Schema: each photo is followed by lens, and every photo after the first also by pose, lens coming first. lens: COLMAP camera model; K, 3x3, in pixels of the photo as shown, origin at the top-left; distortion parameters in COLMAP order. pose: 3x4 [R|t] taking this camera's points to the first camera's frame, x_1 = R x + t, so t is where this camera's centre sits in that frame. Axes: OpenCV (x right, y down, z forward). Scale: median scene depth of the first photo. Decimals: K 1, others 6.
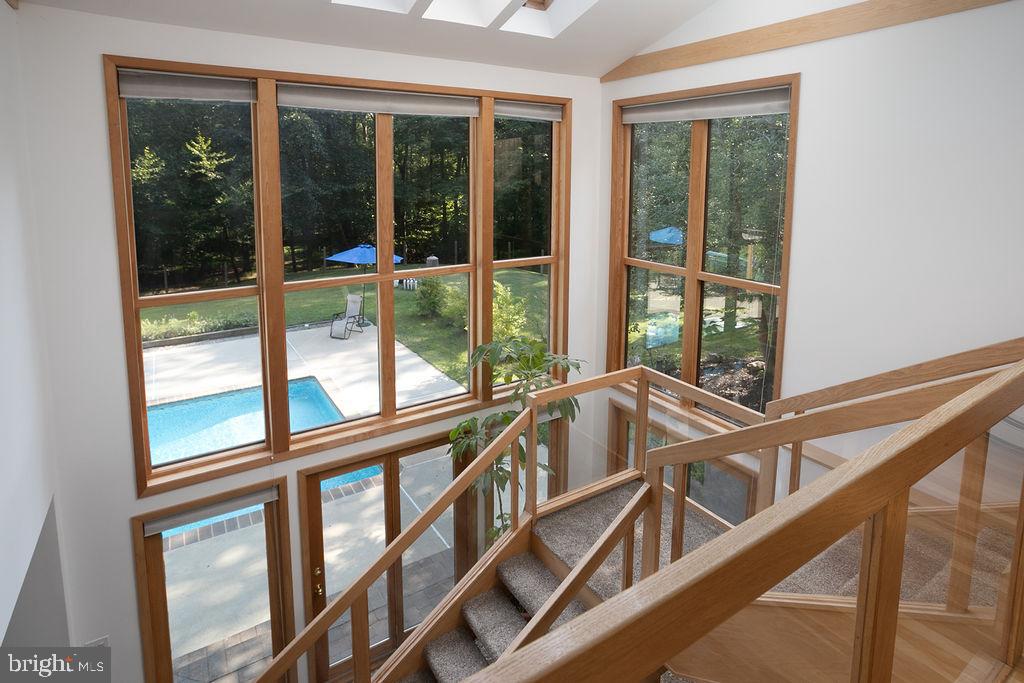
lens RADIAL K [[535.3, 0, 509.4], [0, 535.3, 229.4], [0, 0, 1]] dist [0.000526, 0.000118]
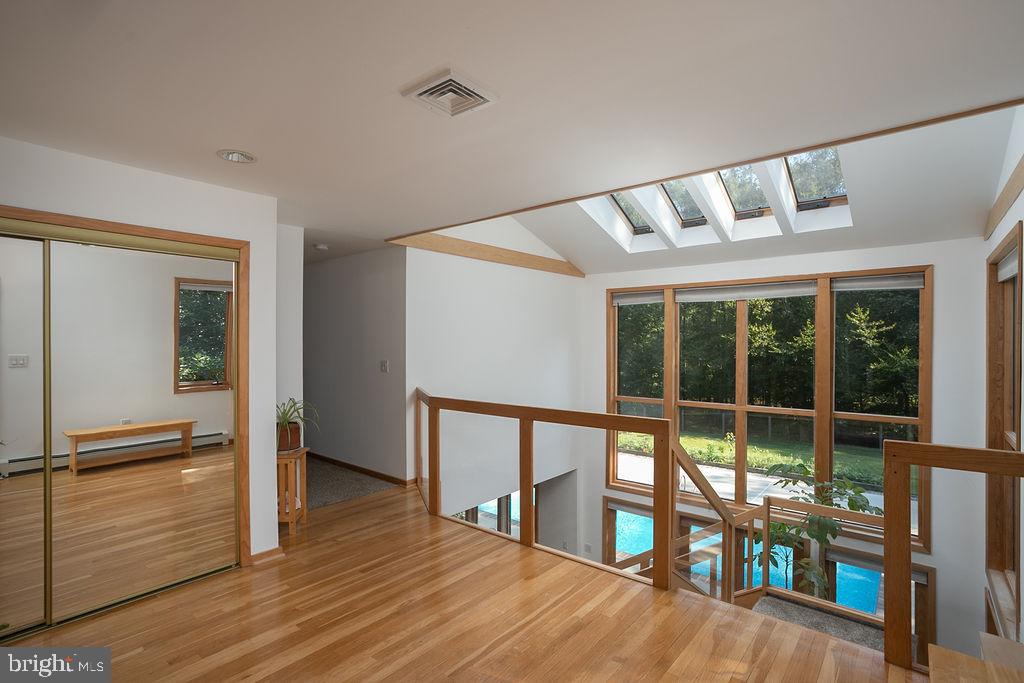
lens RADIAL K [[505.3, 0, 512.0], [0, 505.3, 341.5], [0, 0, 1]] dist [-0.026600, 0.016331]
pose [[0.322927, -0.002031, -0.946422, 0.773879], [-0.096468, 0.994719, -0.035051, 0.014414], [0.941494, 0.102619, 0.321026, -0.055101]]
